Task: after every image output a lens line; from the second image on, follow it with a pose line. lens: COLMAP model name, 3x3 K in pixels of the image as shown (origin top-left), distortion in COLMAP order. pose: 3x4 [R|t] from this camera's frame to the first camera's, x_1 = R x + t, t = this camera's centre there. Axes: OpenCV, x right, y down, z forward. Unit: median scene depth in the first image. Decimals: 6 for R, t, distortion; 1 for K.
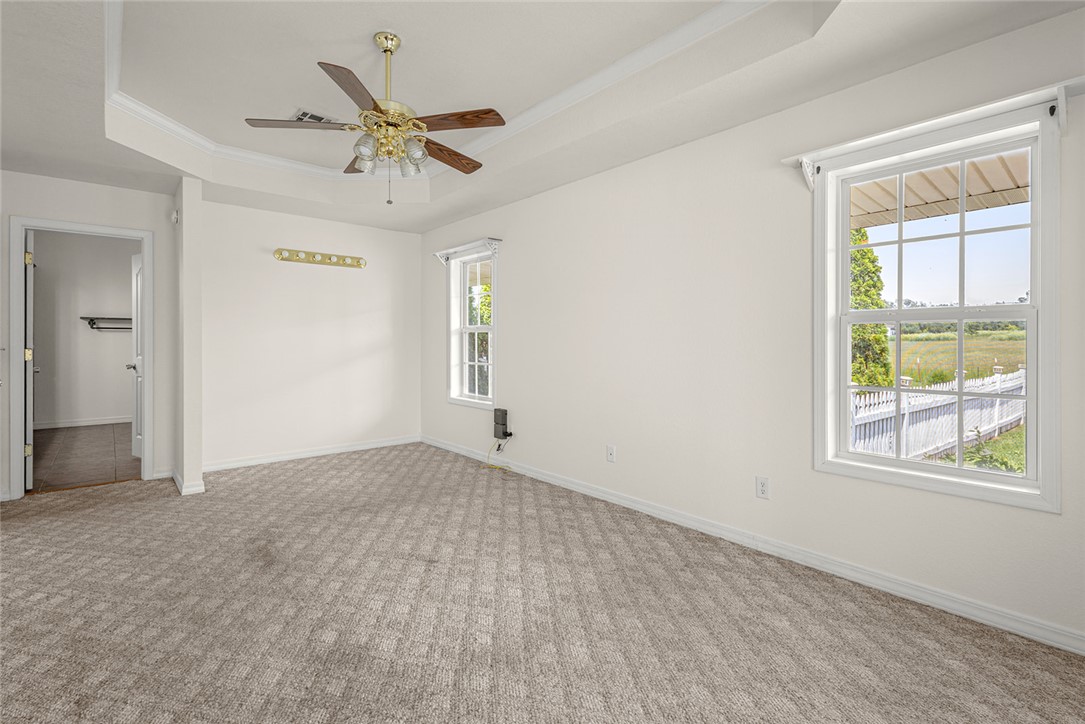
lens RADIAL K [[497.7, 0, 540.8], [0, 497.7, 415.3], [0, 0, 1]] dist [0.000378, 0.000080]
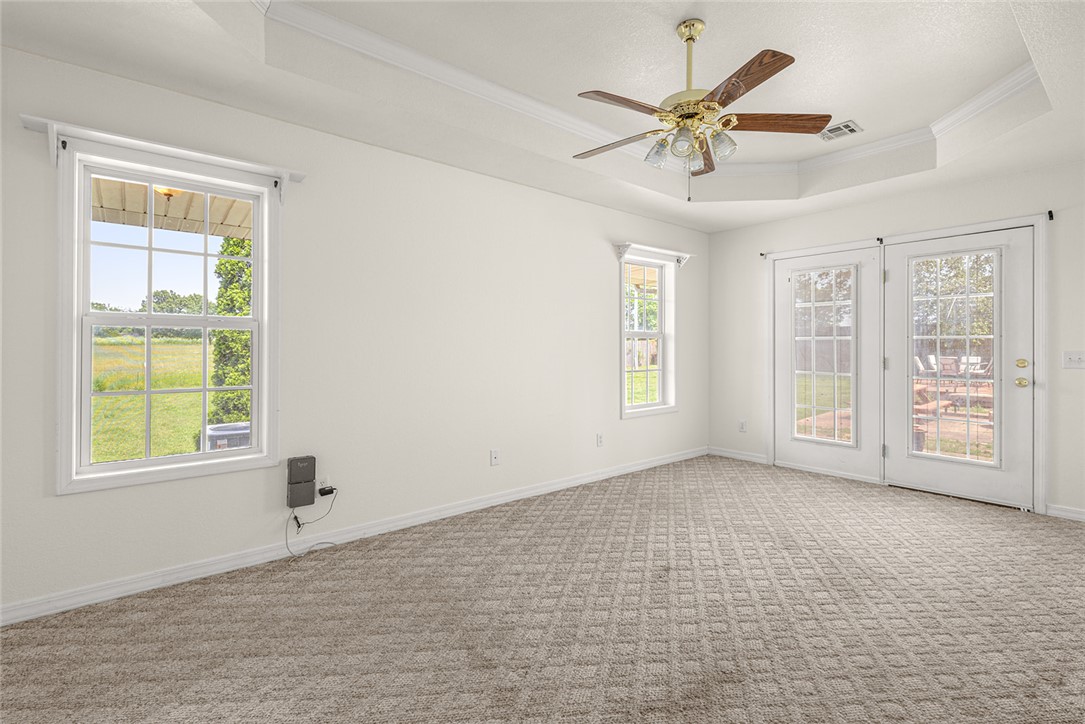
lens RADIAL K [[490.9, 0, 540.8], [0, 490.9, 343.6], [0, 0, 1]] dist [0.000178, -0.000034]
pose [[0.030494, 0.003955, 0.999527, -0.706582], [0.146097, 0.989235, -0.008372, -0.108599], [-0.988800, 0.146283, 0.029588, 0.667204]]
